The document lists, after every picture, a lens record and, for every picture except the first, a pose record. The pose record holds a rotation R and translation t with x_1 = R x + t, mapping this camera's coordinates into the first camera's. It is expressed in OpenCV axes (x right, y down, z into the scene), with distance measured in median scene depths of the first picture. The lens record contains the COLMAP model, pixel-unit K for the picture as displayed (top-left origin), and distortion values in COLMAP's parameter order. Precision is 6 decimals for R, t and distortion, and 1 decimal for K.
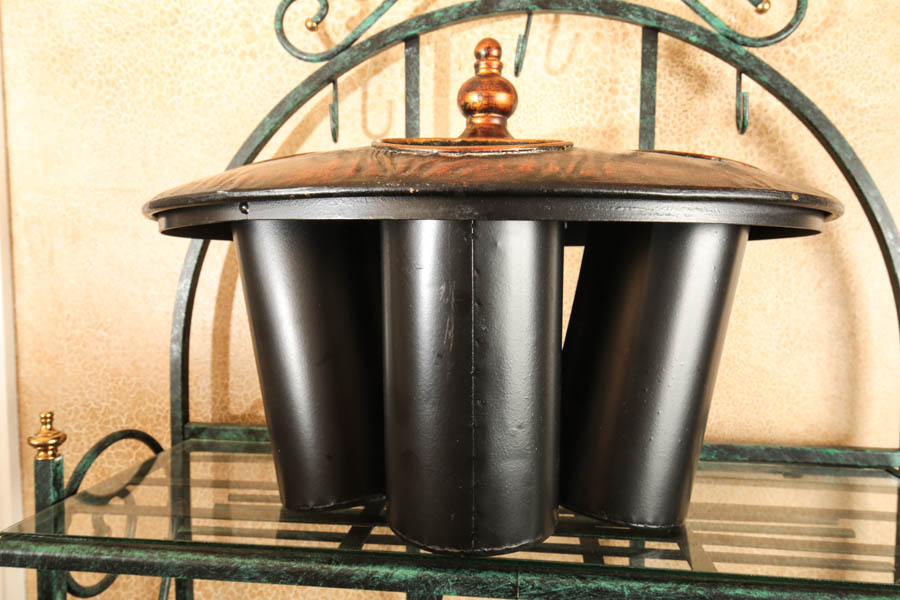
lens RADIAL K [[692.1, 0, 446.9], [0, 692.1, 299.2], [0, 0, 1]] dist [0.000758, 0.006704]
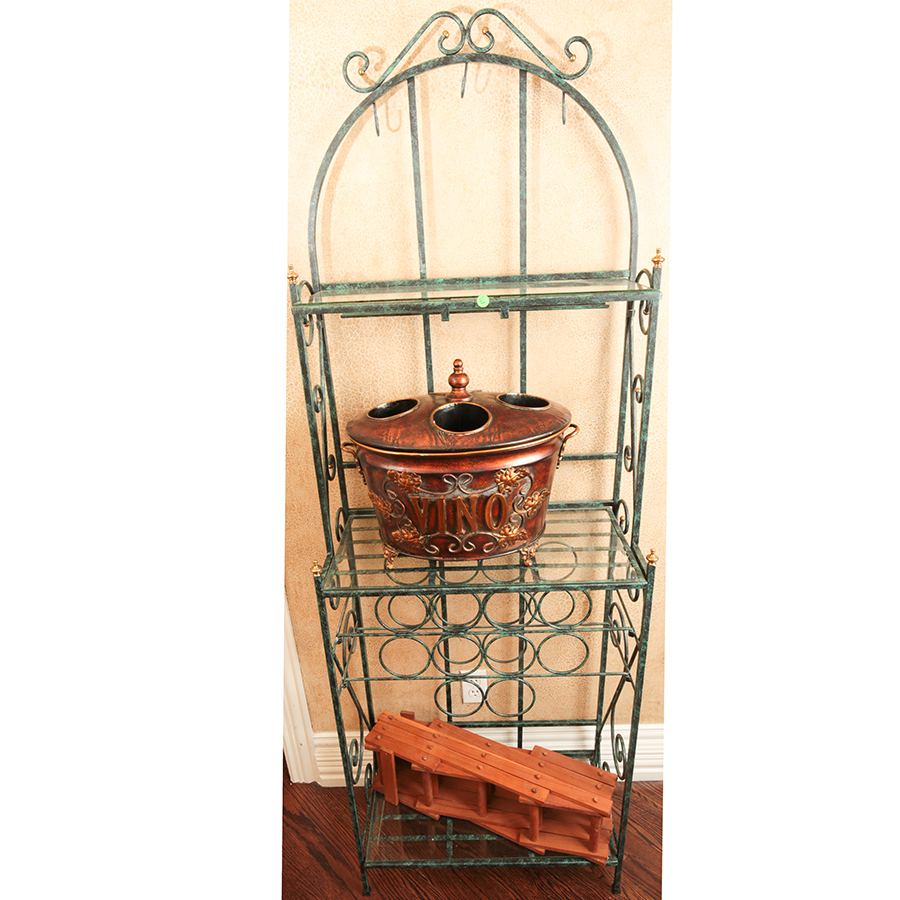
lens RADIAL K [[620.6, 0, 450.9], [0, 620.6, 476.5], [0, 0, 1]] dist [-0.008679, 0.004440]
pose [[0.993690, -0.087473, 0.070211, -0.164566], [0.058063, 0.936713, 0.345251, 0.107932], [-0.095967, -0.338996, 0.935880, -1.144893]]
